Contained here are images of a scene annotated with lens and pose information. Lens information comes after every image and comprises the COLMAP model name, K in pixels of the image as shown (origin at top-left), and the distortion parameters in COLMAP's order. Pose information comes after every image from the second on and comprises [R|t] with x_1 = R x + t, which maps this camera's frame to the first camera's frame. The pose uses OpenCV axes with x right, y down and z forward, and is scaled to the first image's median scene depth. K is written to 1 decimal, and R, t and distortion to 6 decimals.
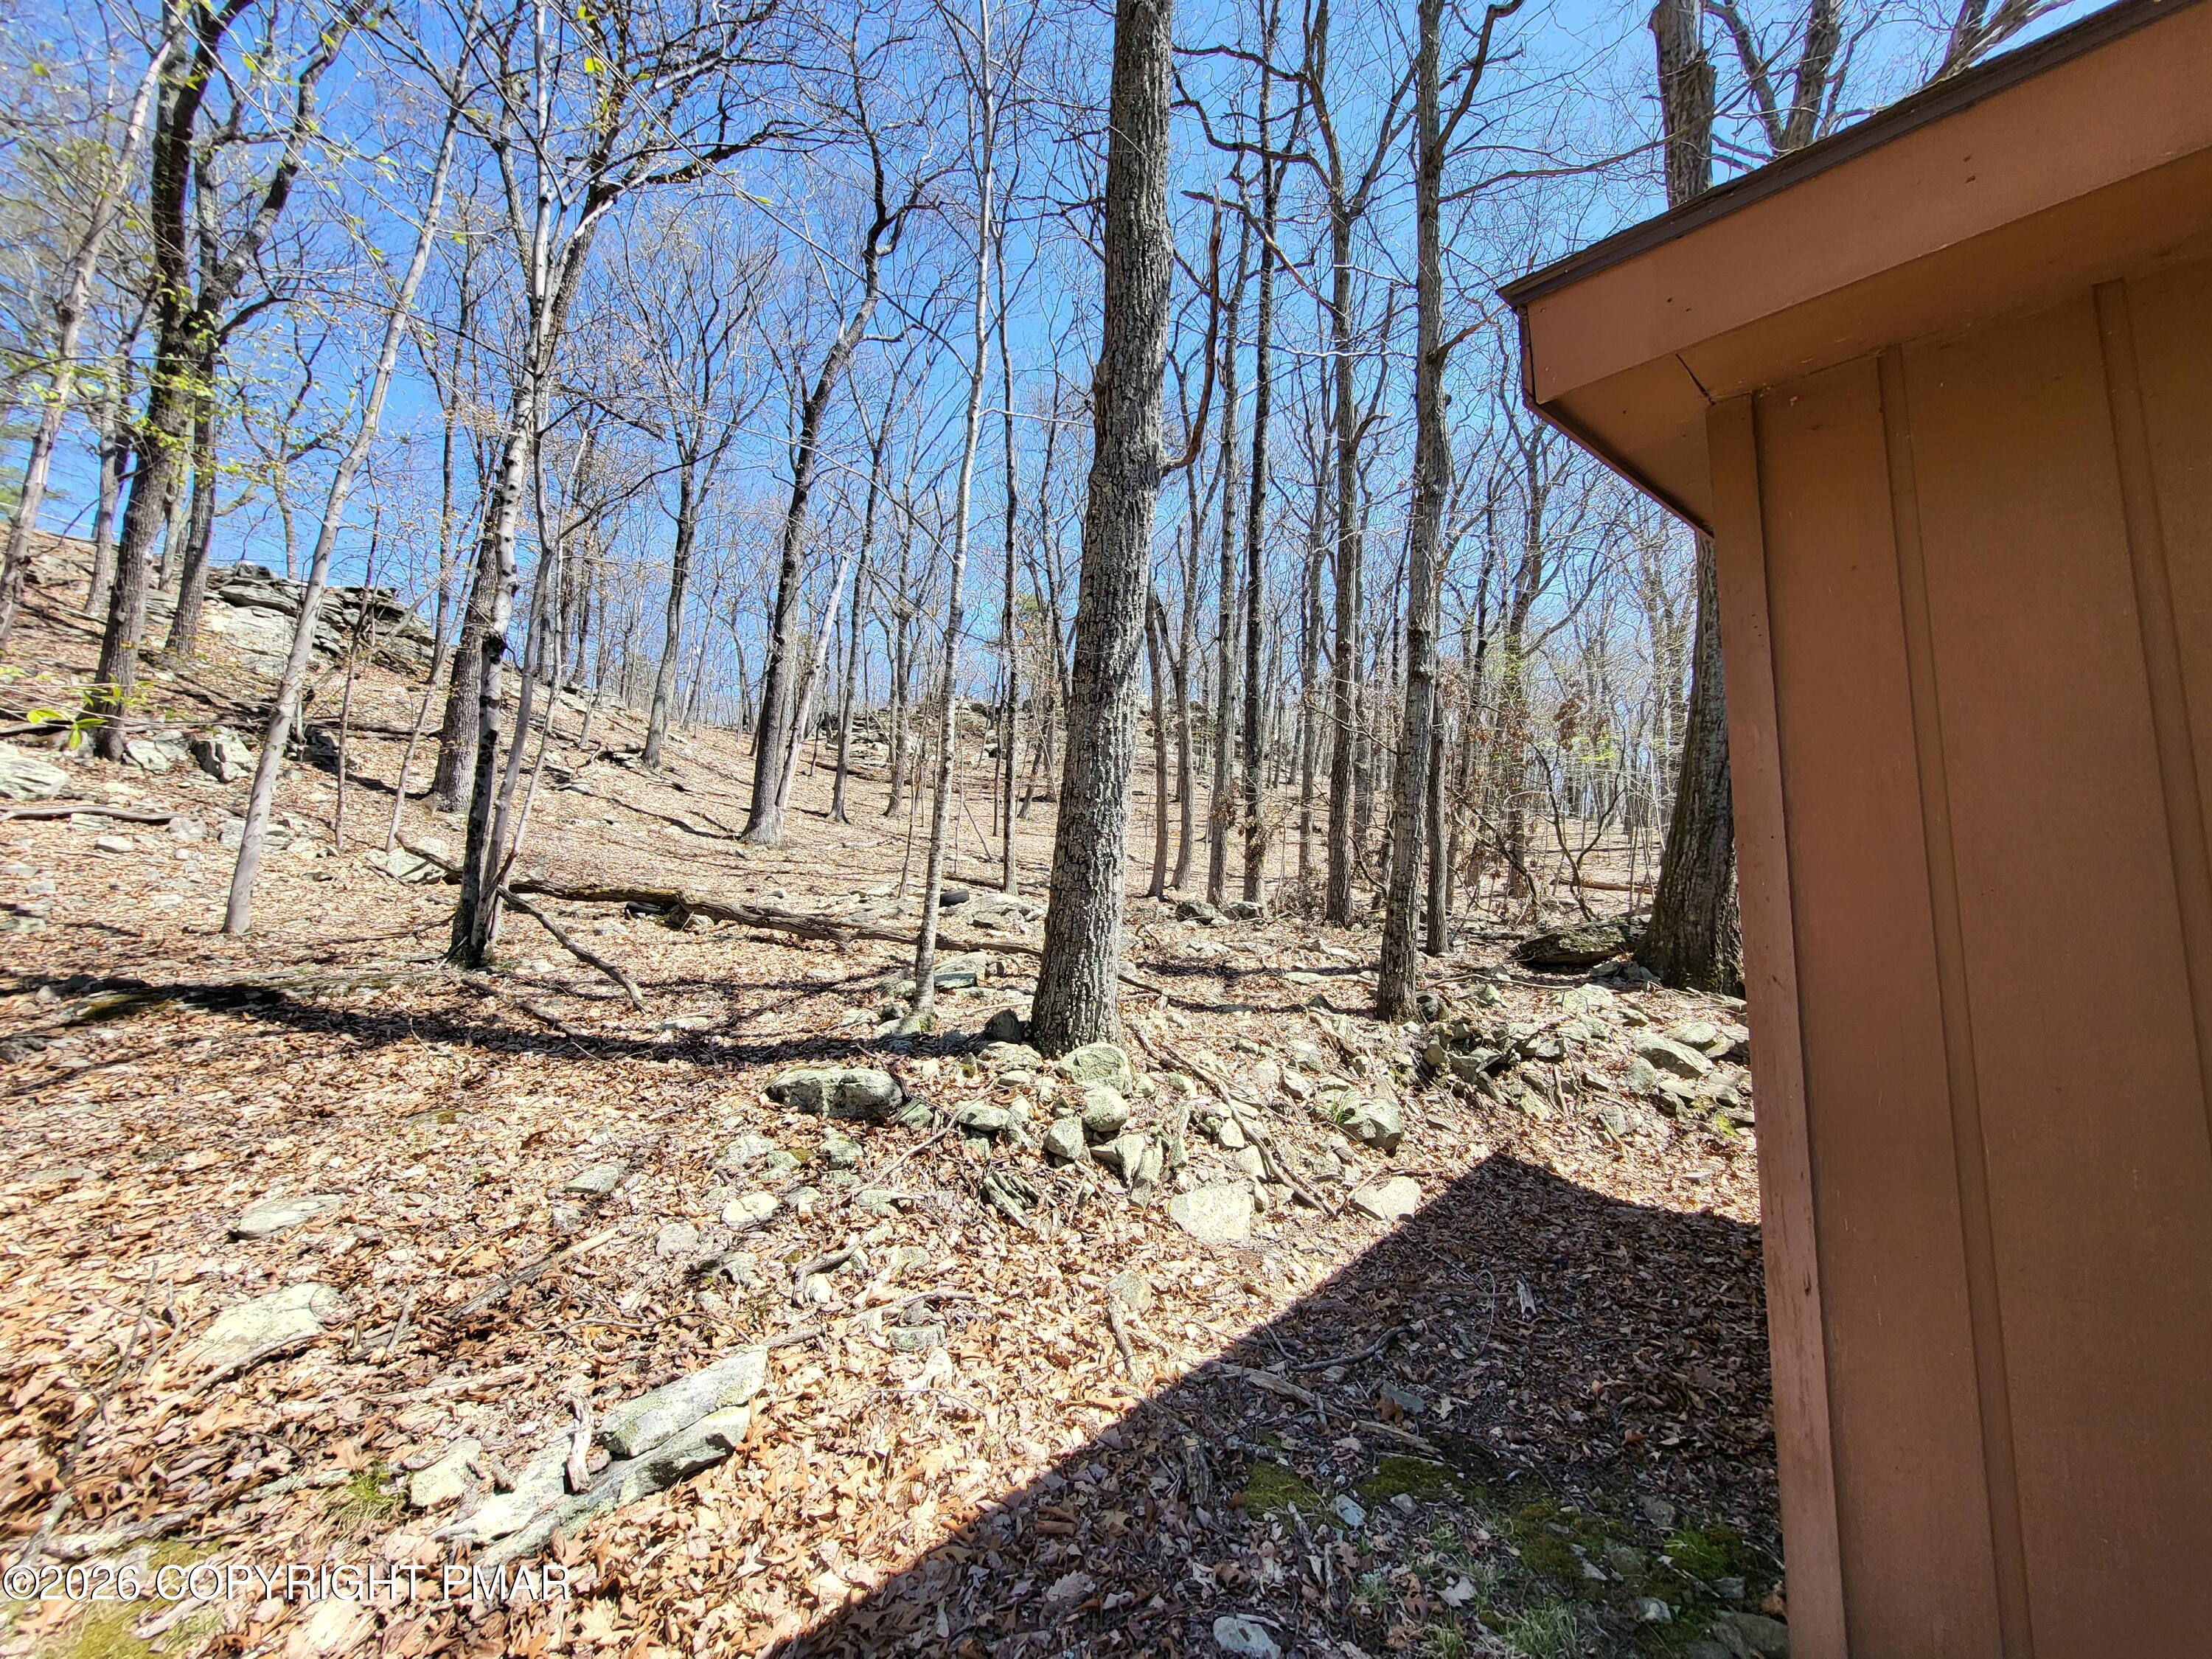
lens RADIAL K [[900.5, 0, 1160.4], [0, 900.5, 840.3], [0, 0, 1]] dist [-0.006212, 0.001217]
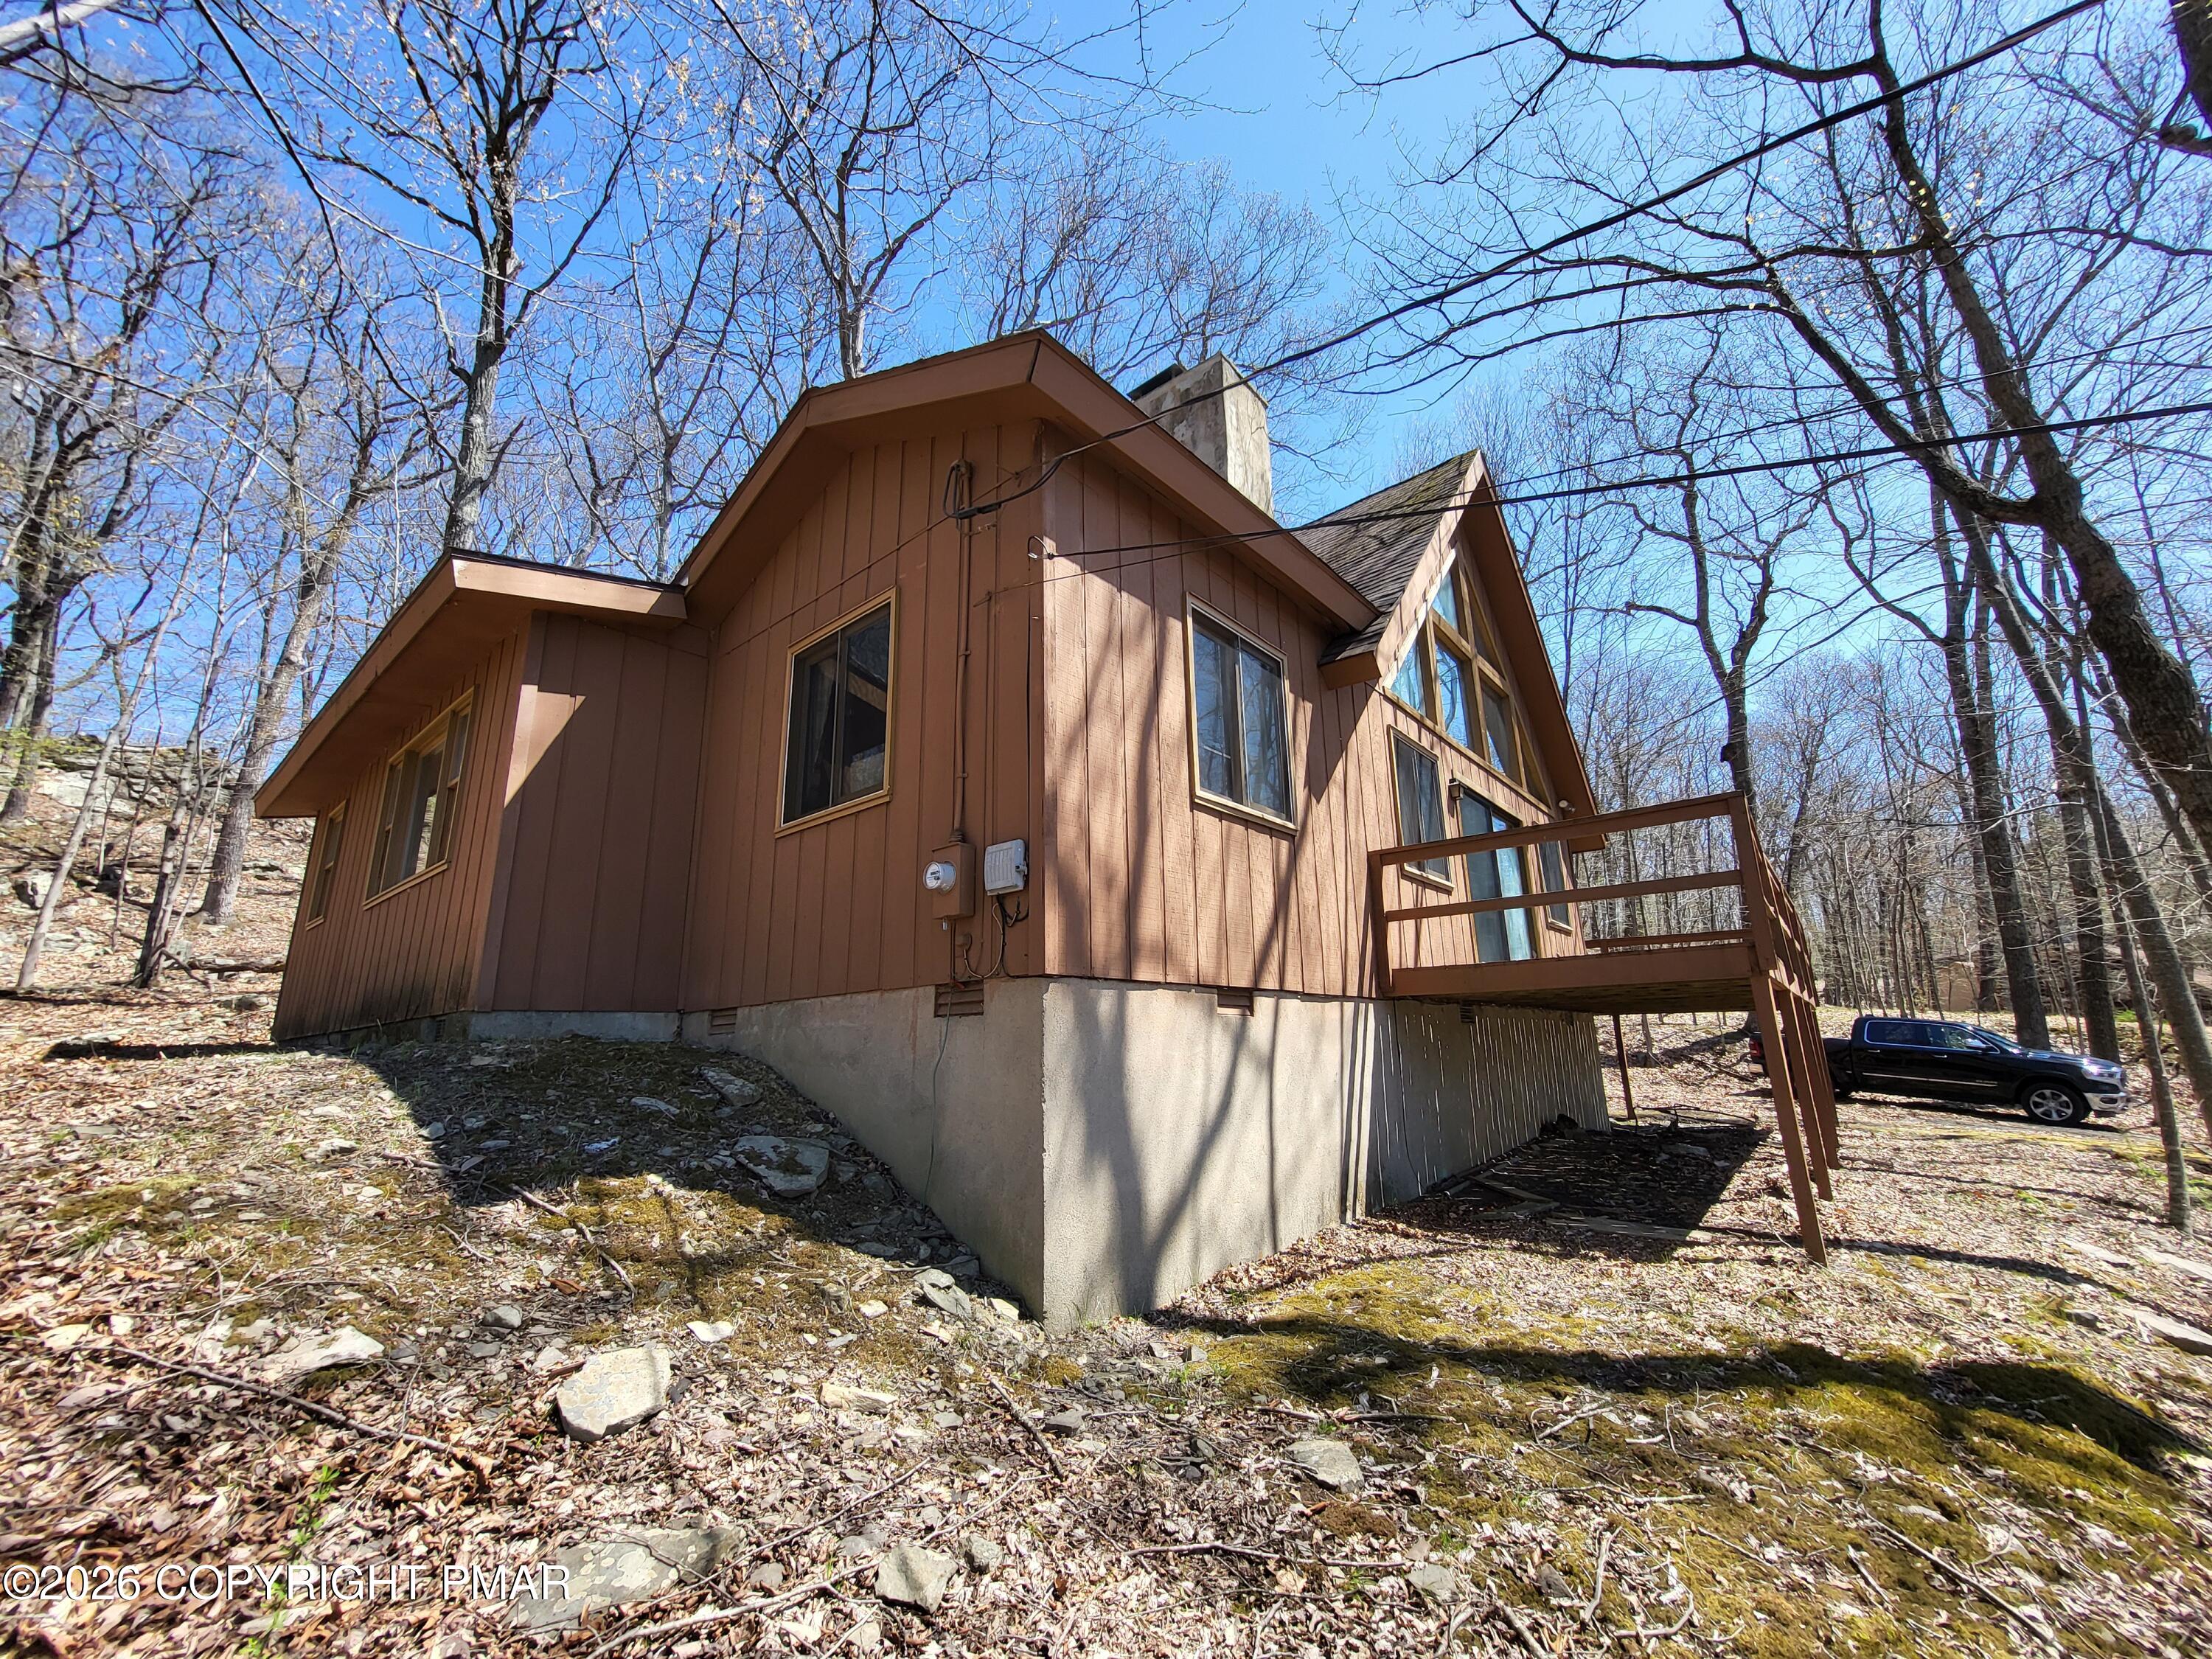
lens RADIAL K [[900.5, 0, 1101.9], [0, 900.5, 829.8], [0, 0, 1]] dist [-0.006212, 0.001217]
pose [[0.997752, -0.036189, 0.056401, 2.971695], [0.043304, 0.990499, -0.130523, 0.389024], [-0.051142, 0.132672, 0.989840, -2.637913]]
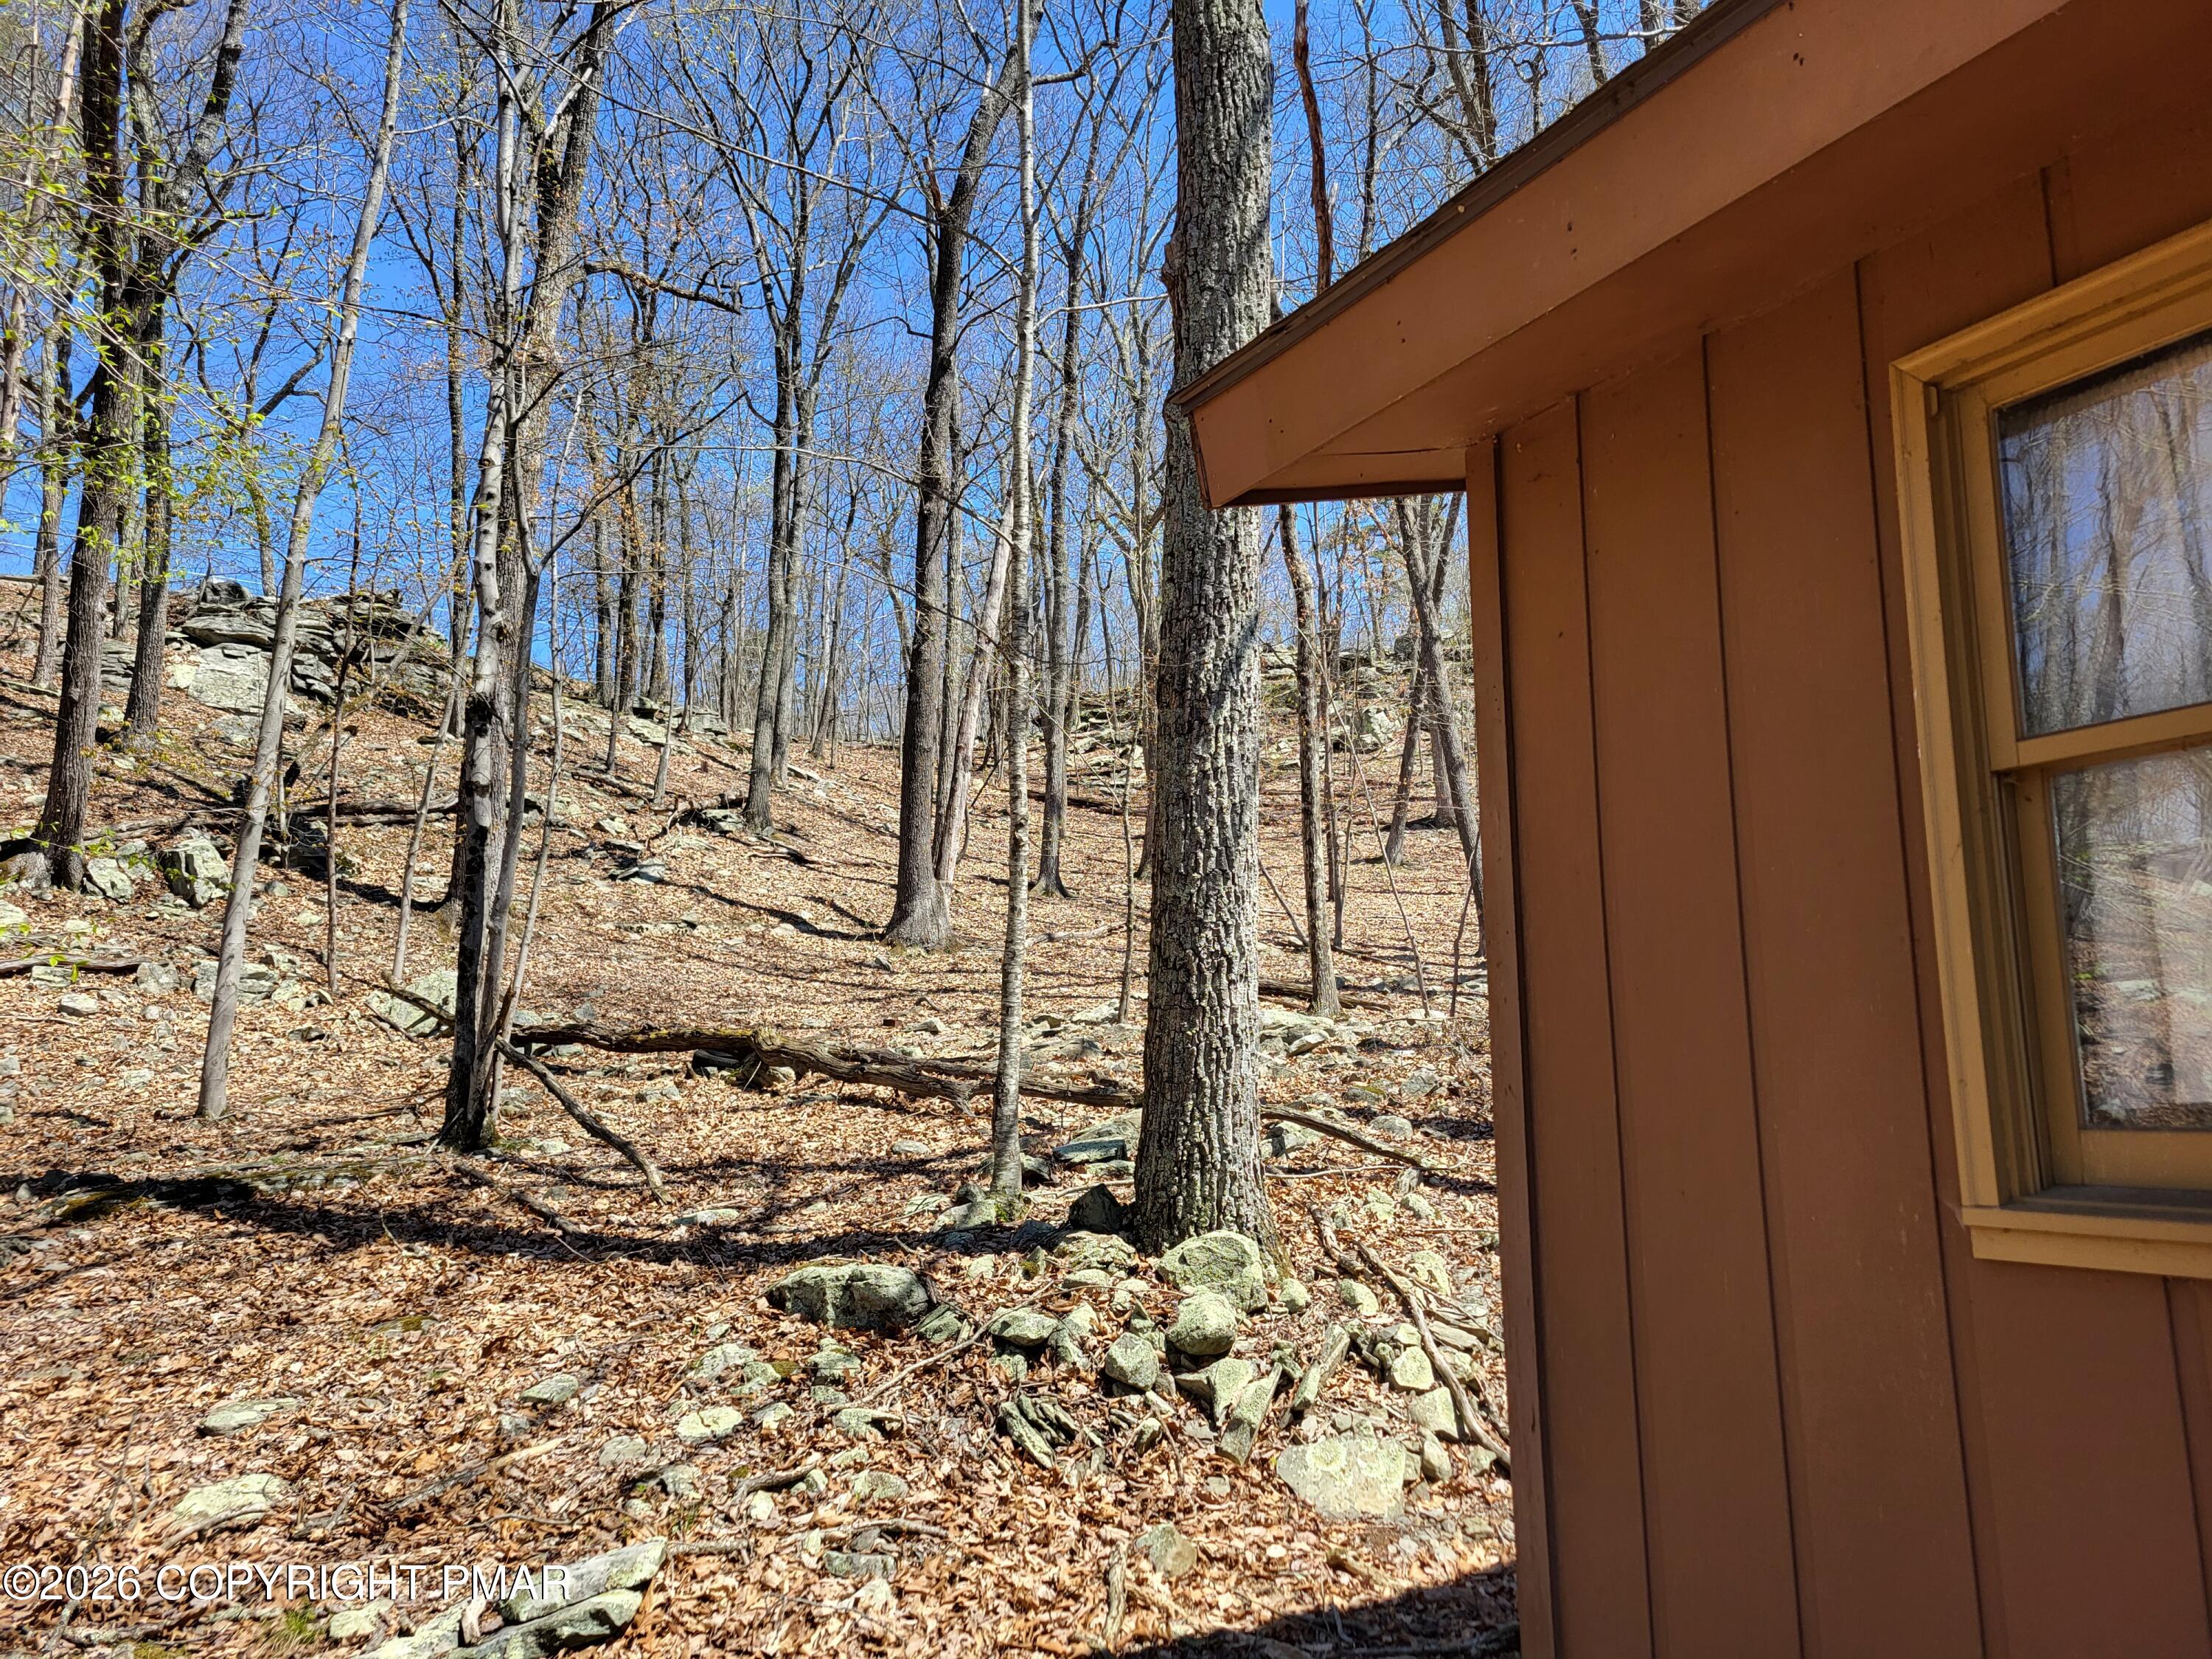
lens RADIAL K [[1654.8, 0, 1108.7], [0, 1654.8, 824.3], [0, 0, 1]] dist [0.048857, -0.016470]
pose [[0.949359, -0.081956, -0.303315, 0.245430], [0.066897, 0.995971, -0.059728, -0.011890], [0.306988, 0.036413, 0.951016, -0.220396]]
